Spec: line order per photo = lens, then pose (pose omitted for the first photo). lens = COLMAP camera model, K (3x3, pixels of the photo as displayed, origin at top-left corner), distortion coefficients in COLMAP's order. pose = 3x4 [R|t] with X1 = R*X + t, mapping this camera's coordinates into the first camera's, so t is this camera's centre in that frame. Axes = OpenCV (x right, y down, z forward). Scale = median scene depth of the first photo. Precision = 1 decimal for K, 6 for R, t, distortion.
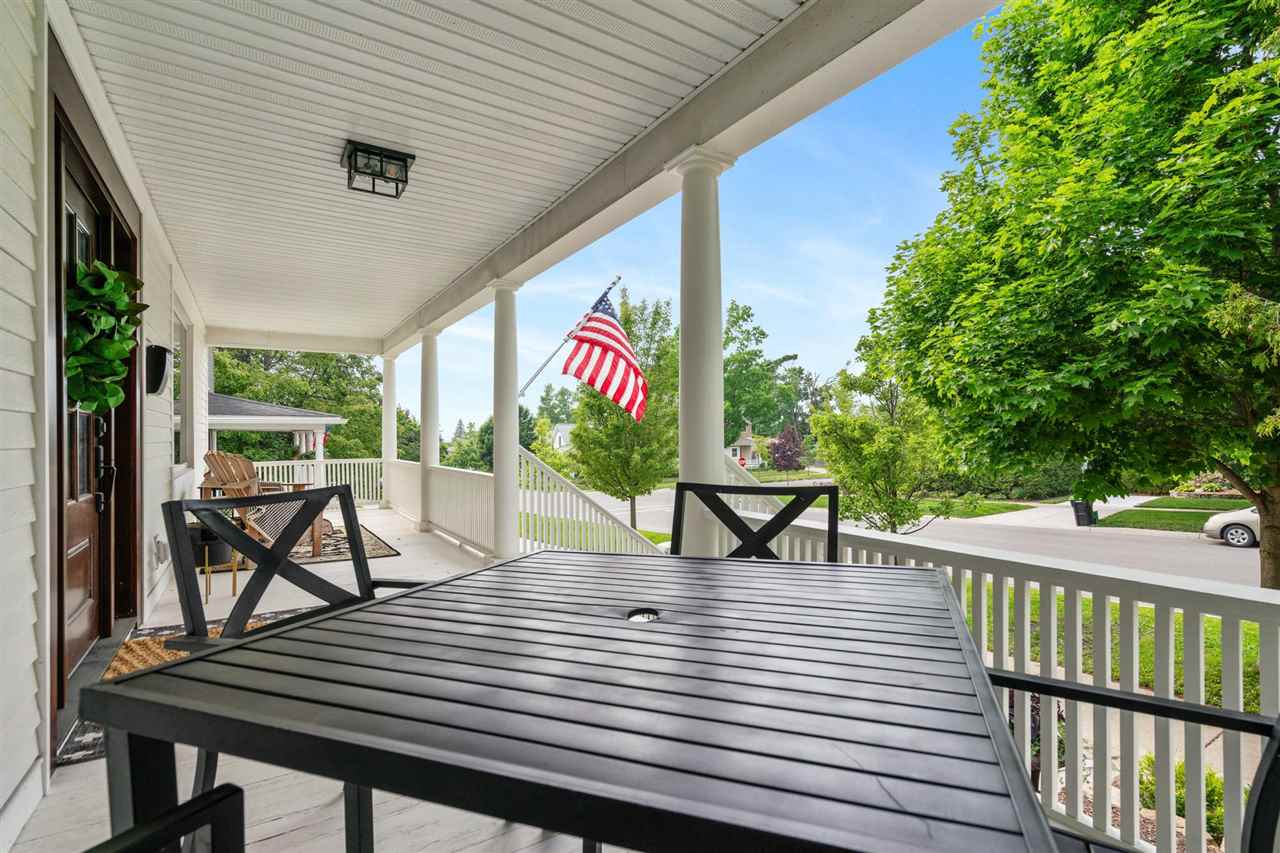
lens RADIAL K [[597.3, 0, 643.2], [0, 597.3, 431.8], [0, 0, 1]] dist [0.022136, 0.000252]
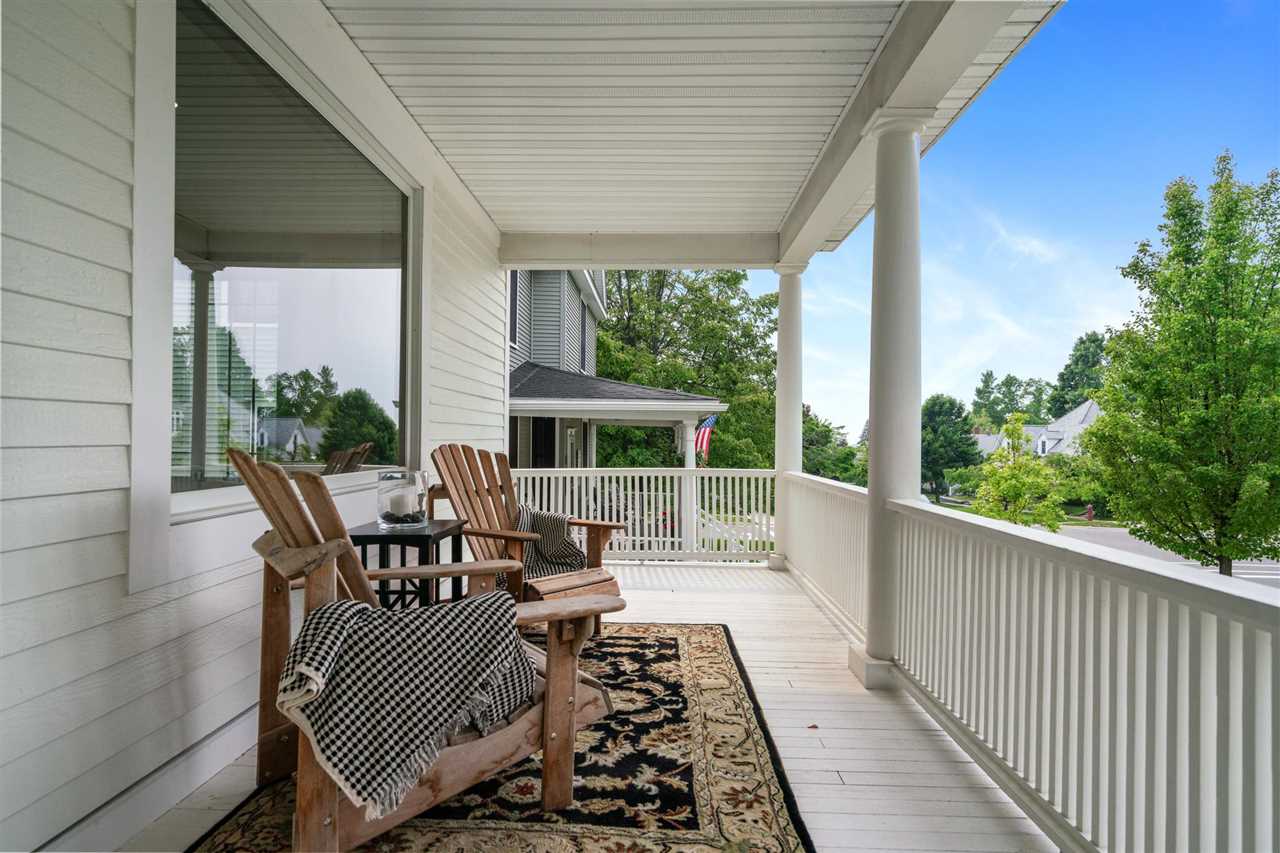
lens RADIAL K [[725.5, 0, 640.6], [0, 725.5, 432.8], [0, 0, 1]] dist [0.005526, 0.000847]
pose [[0.825103, 0.012681, -0.564841, -0.072837], [-0.013720, 0.999903, 0.002407, 0.004959], [0.564816, 0.005764, 0.825196, 0.171587]]
